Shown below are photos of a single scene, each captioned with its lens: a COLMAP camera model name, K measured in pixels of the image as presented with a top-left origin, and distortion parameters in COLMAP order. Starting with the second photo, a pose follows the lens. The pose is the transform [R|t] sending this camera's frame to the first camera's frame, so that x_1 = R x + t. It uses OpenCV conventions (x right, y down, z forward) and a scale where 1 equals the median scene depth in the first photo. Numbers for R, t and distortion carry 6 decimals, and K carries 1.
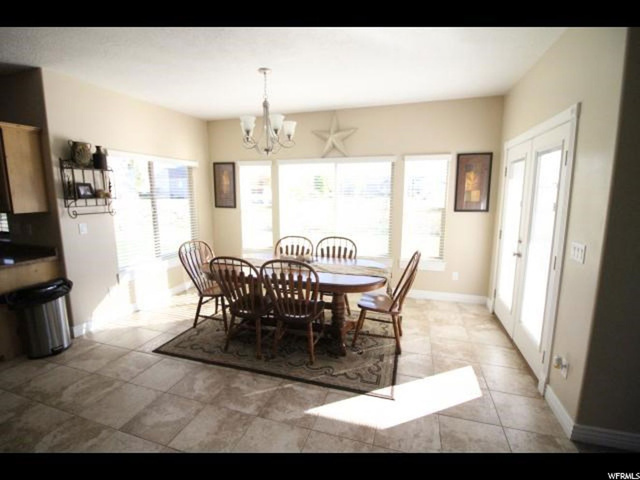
lens RADIAL K [[297.2, 0, 319.9], [0, 297.2, 236.6], [0, 0, 1]] dist [-0.018278, -0.000809]
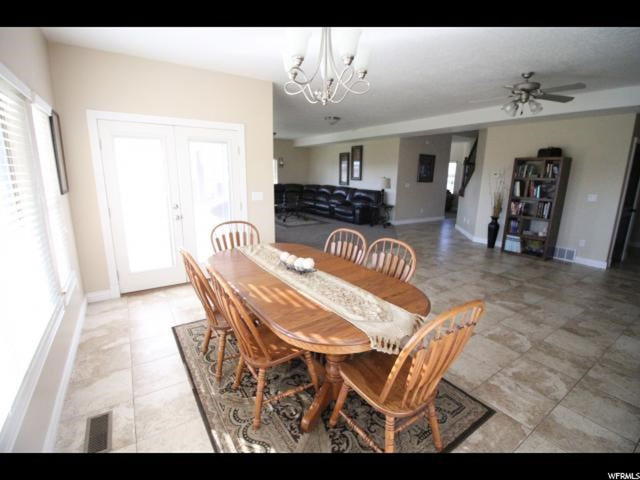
lens RADIAL K [[297.2, 0, 319.9], [0, 297.2, 236.6], [0, 0, 1]] dist [-0.018278, -0.000809]
pose [[-0.779547, -0.142508, 0.609916, -0.536444], [0.079831, 0.943224, 0.322421, -0.202105], [-0.621235, 0.300032, -0.723911, 1.422282]]
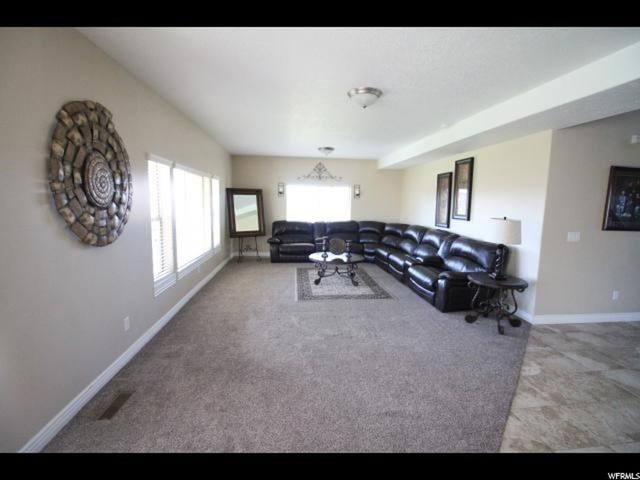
lens RADIAL K [[296.1, 0, 318.5], [0, 296.1, 238.8], [0, 0, 1]] dist [-0.019354, -0.000096]
pose [[-0.399016, -0.119775, 0.909088, -0.095284], [0.120504, 0.975983, 0.181480, -0.030656], [-0.908991, 0.181962, -0.374999, 0.193245]]
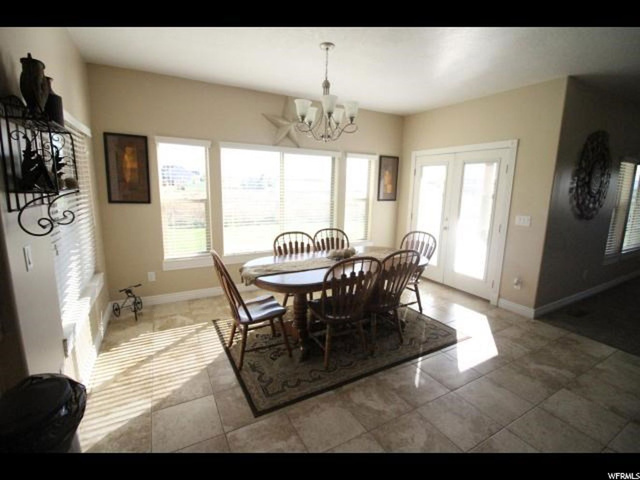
lens RADIAL K [[297.2, 0, 319.9], [0, 297.2, 236.6], [0, 0, 1]] dist [-0.018278, -0.000809]
pose [[0.688660, -0.107454, 0.717078, -0.802324], [0.085557, 0.994092, 0.066798, -0.048220], [-0.720019, 0.015350, 0.693784, 0.368467]]
